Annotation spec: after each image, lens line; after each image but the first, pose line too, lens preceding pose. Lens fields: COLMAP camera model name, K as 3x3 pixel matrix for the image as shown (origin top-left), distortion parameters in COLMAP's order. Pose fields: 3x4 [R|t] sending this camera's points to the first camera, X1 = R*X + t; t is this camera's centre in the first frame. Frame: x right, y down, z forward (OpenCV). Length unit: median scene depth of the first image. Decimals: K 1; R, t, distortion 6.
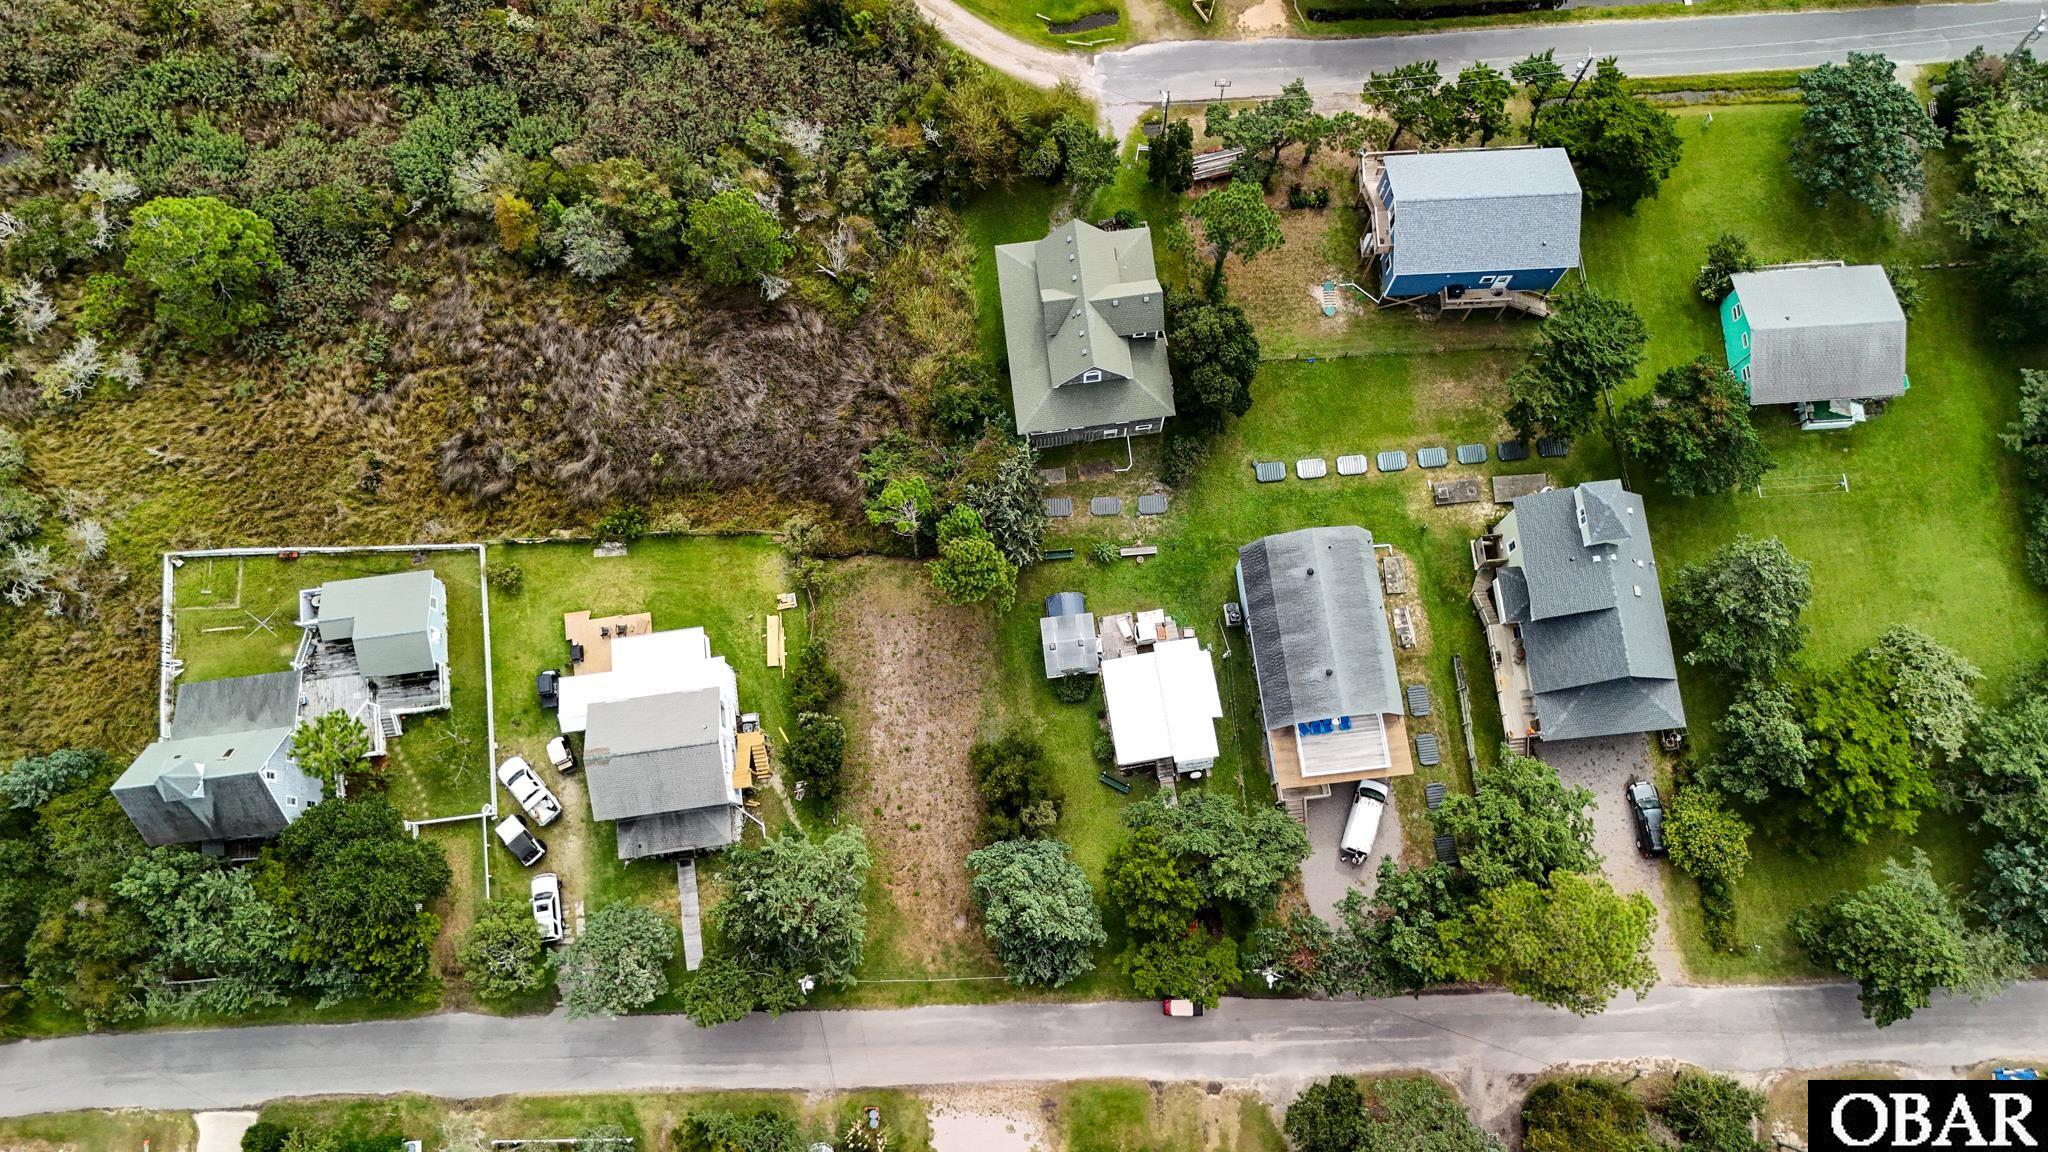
lens RADIAL K [[1497.1, 0, 1030.8], [0, 1497.1, 581.2], [0, 0, 1]] dist [0.067238, -0.069976]
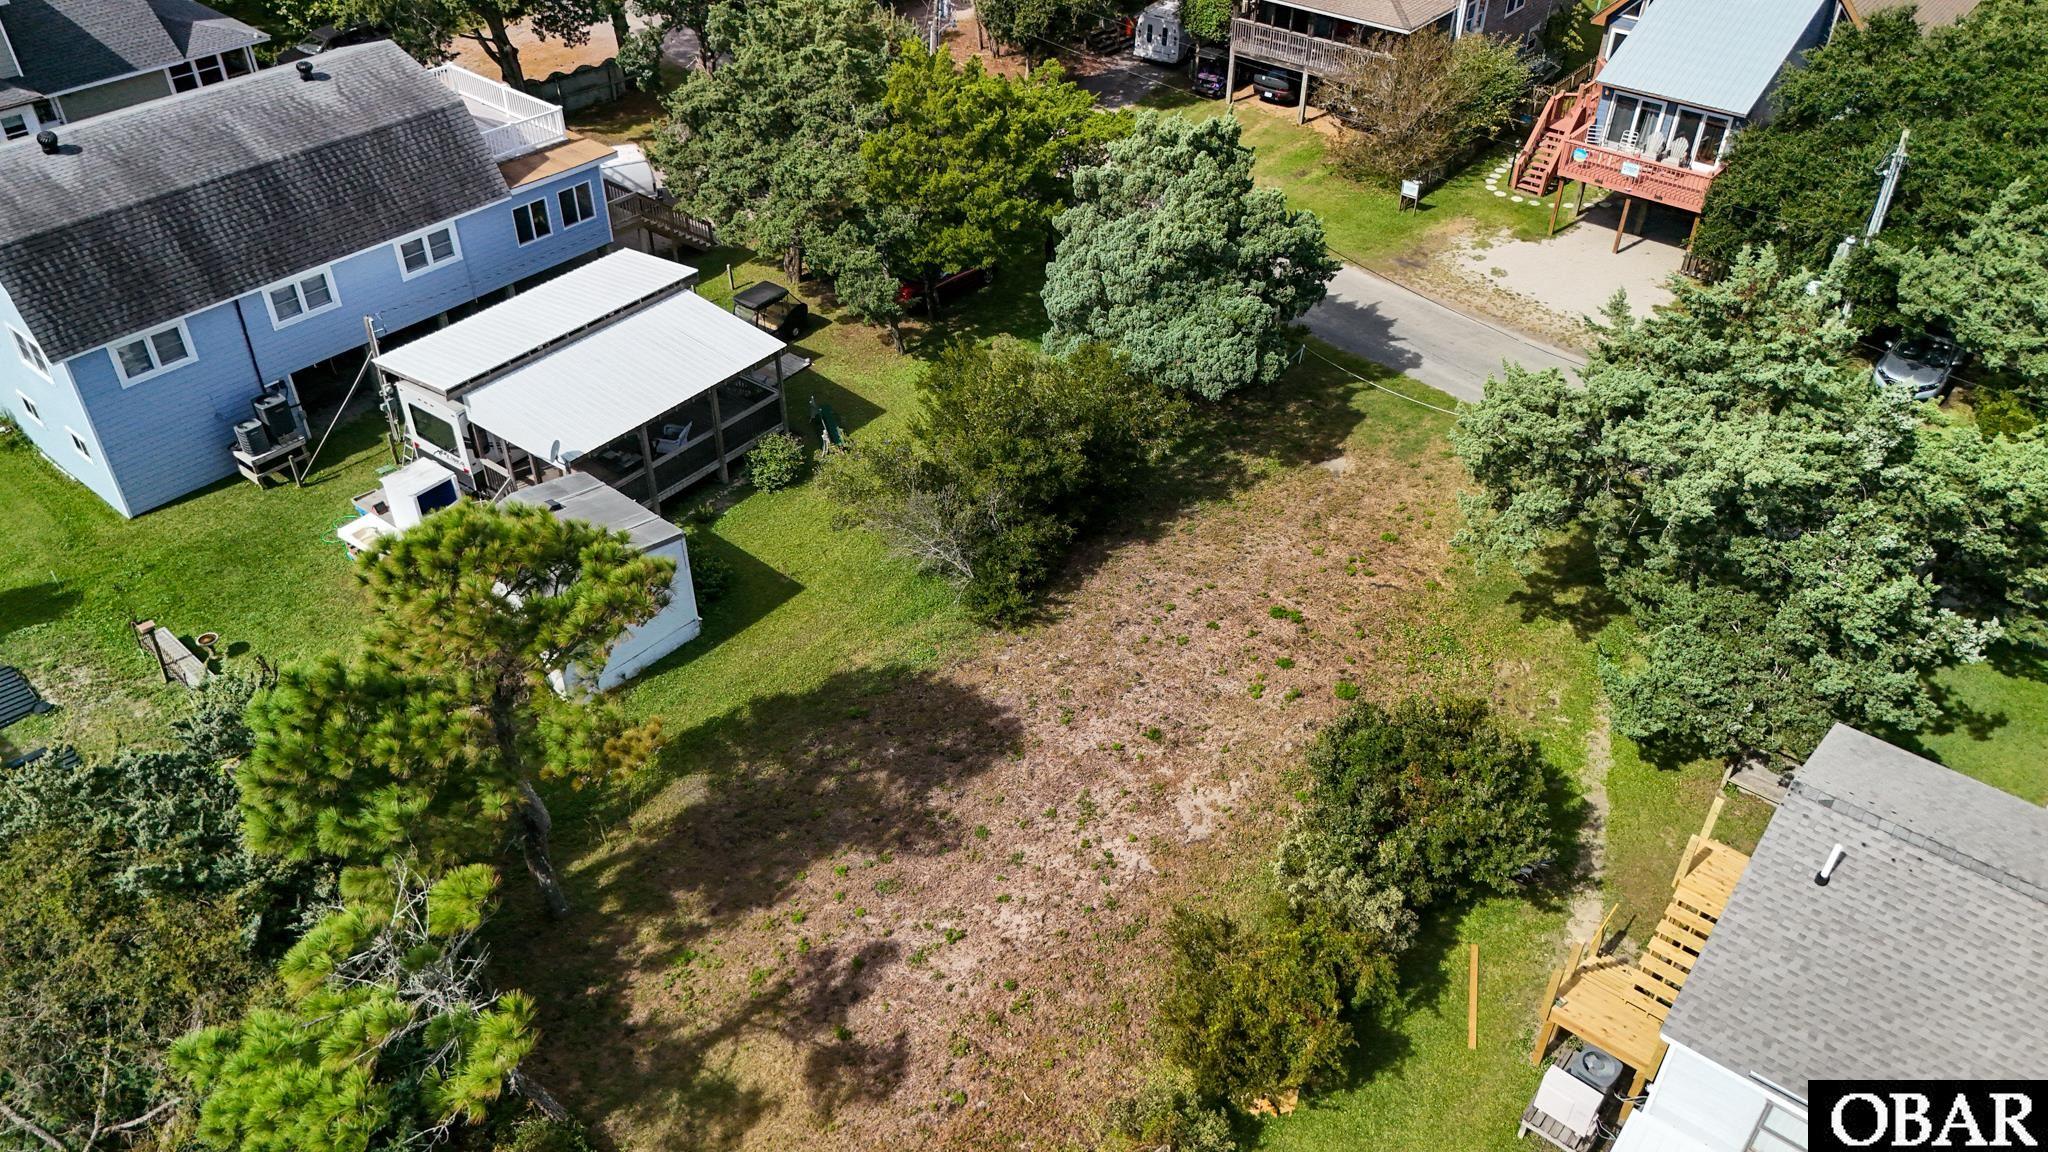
lens RADIAL K [[1497.1, 0, 1026.2], [0, 1497.1, 591.1], [0, 0, 1]] dist [0.067238, -0.069976]
pose [[-0.690530, -0.442842, 0.571890, -0.225744], [0.705867, -0.240025, 0.666438, -0.104533], [-0.157859, 0.863874, 0.478332, 0.821995]]
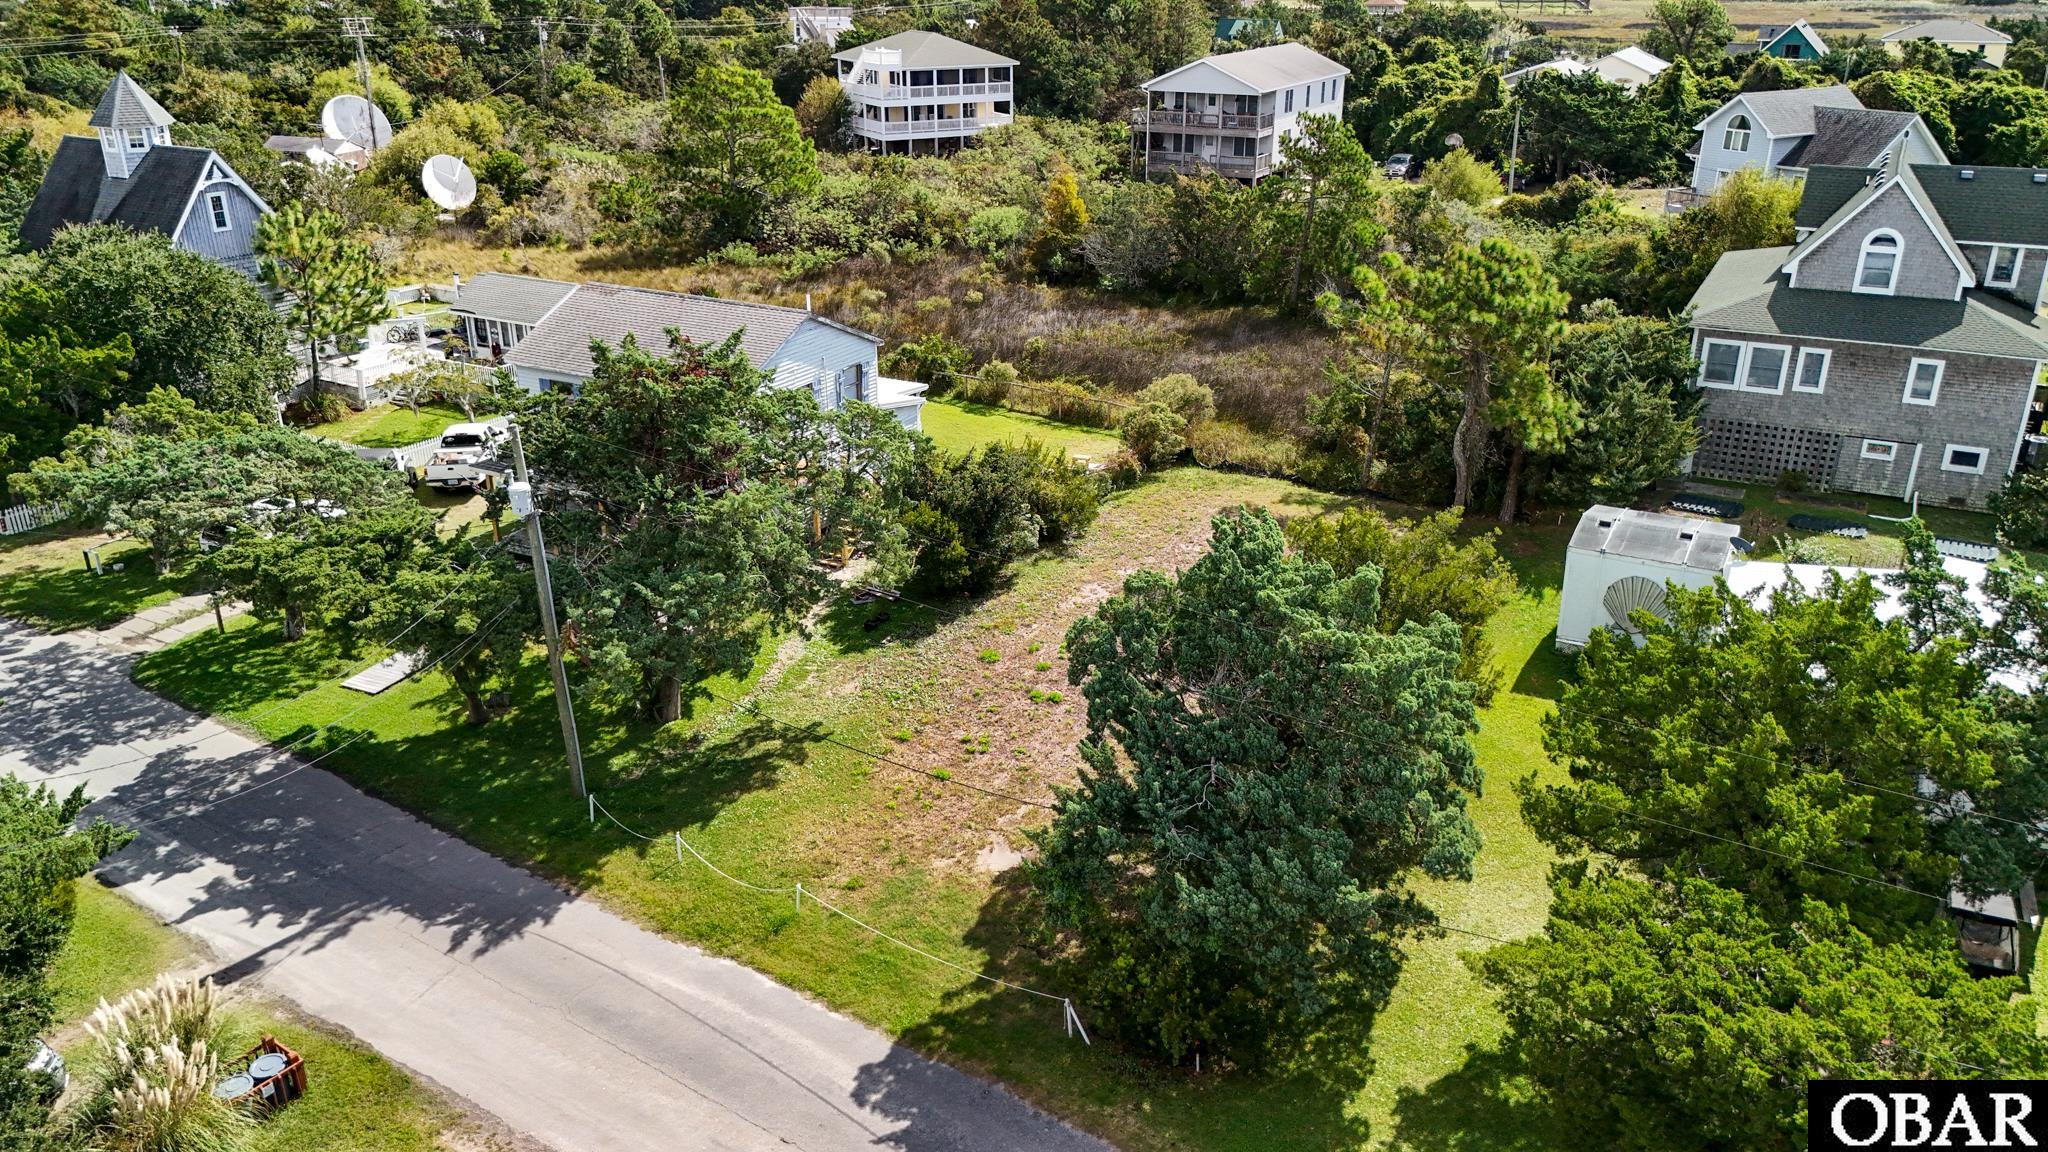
lens RADIAL K [[1497.1, 0, 1028.5], [0, 1497.1, 576.6], [0, 0, 1]] dist [0.067238, -0.069976]
pose [[0.809400, 0.233056, -0.539033, 0.103543], [-0.574640, 0.503556, -0.645151, 0.375936], [0.121077, 0.831935, 0.541502, 0.763747]]
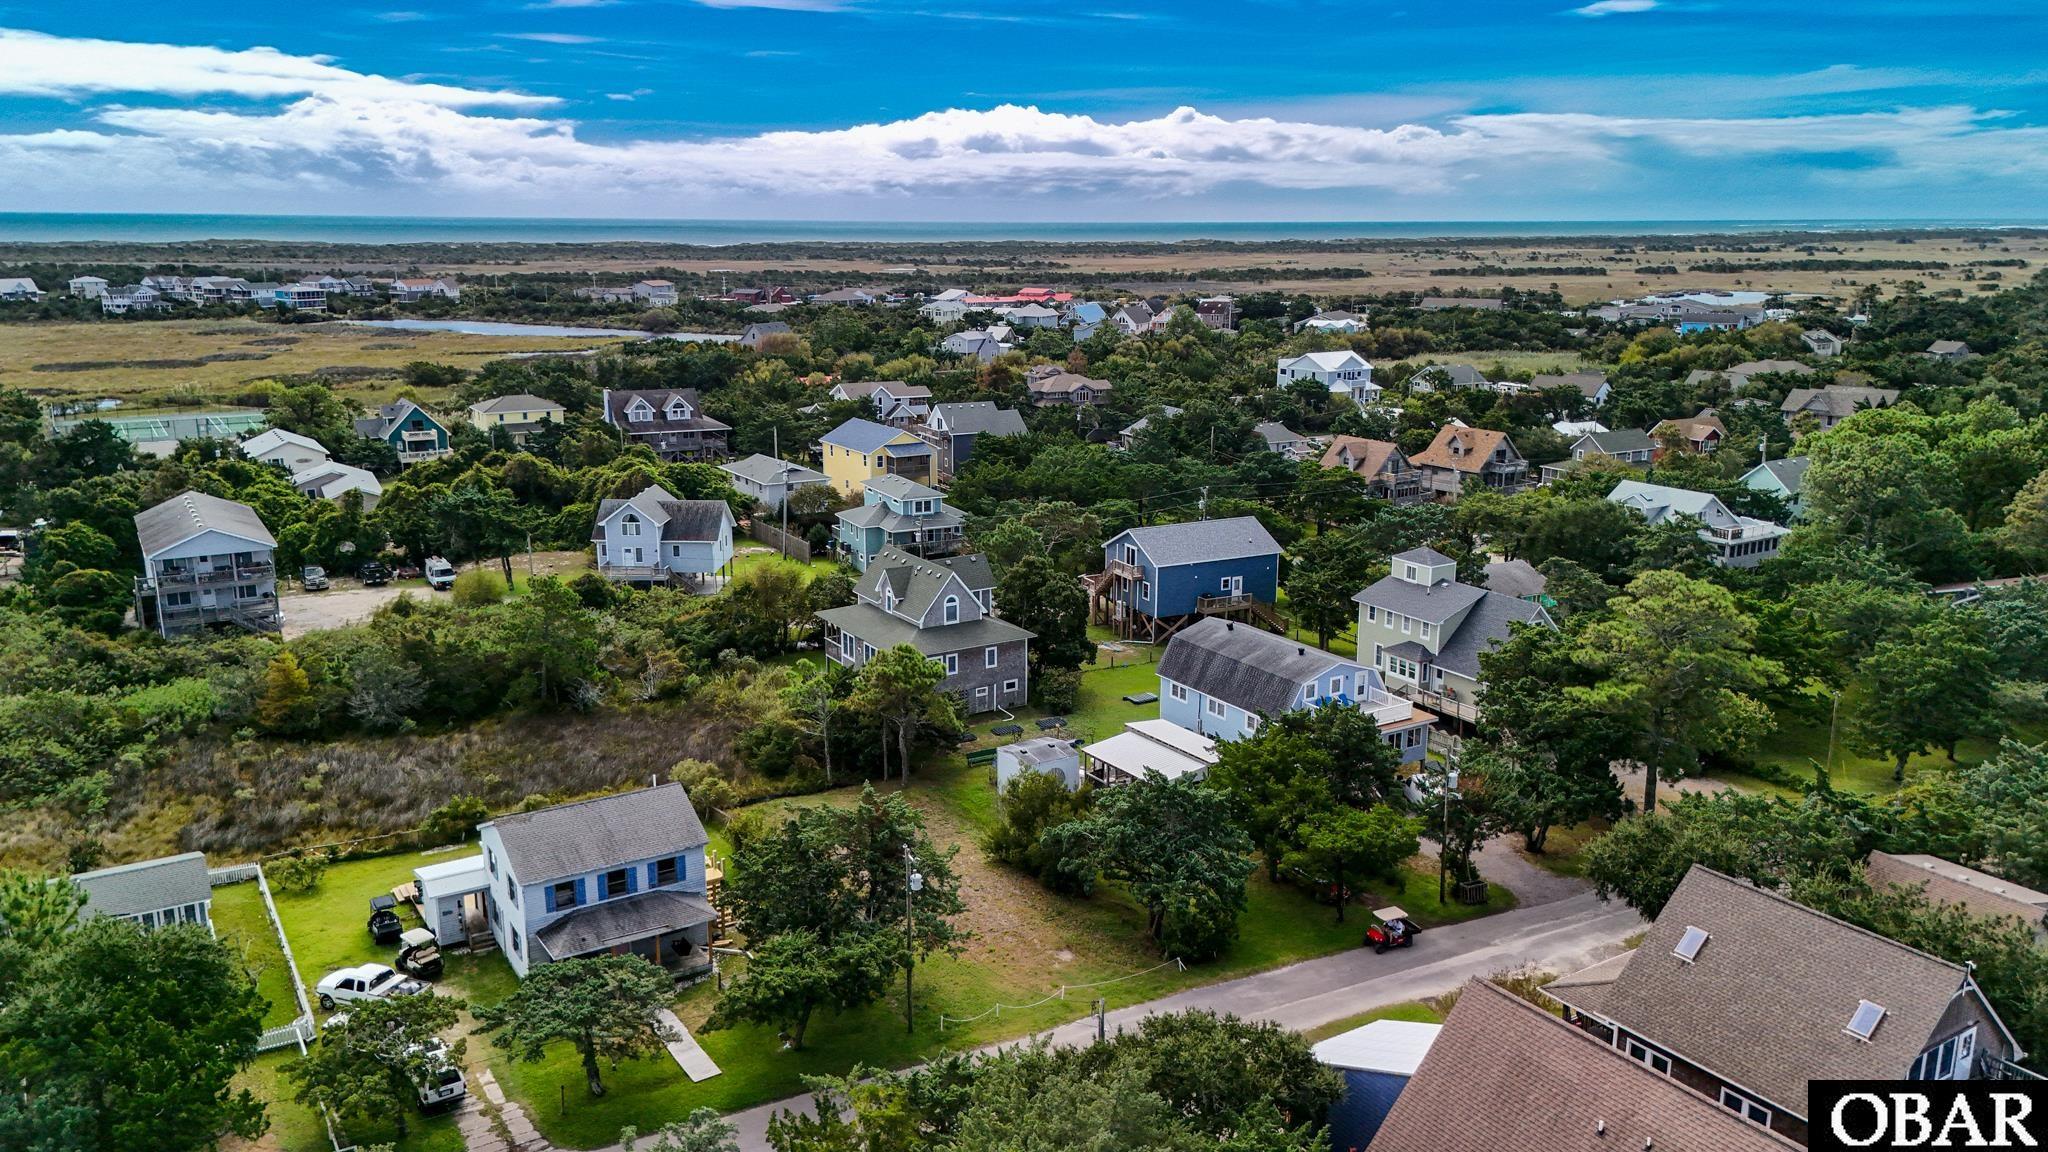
lens RADIAL K [[1497.1, 0, 1028.8], [0, 1497.1, 559.0], [0, 0, 1]] dist [0.067238, -0.069976]
pose [[0.904759, -0.076957, 0.418913, -0.330040], [0.412308, 0.404942, -0.816103, 0.692060], [-0.106831, 0.911098, 0.398105, 0.536352]]
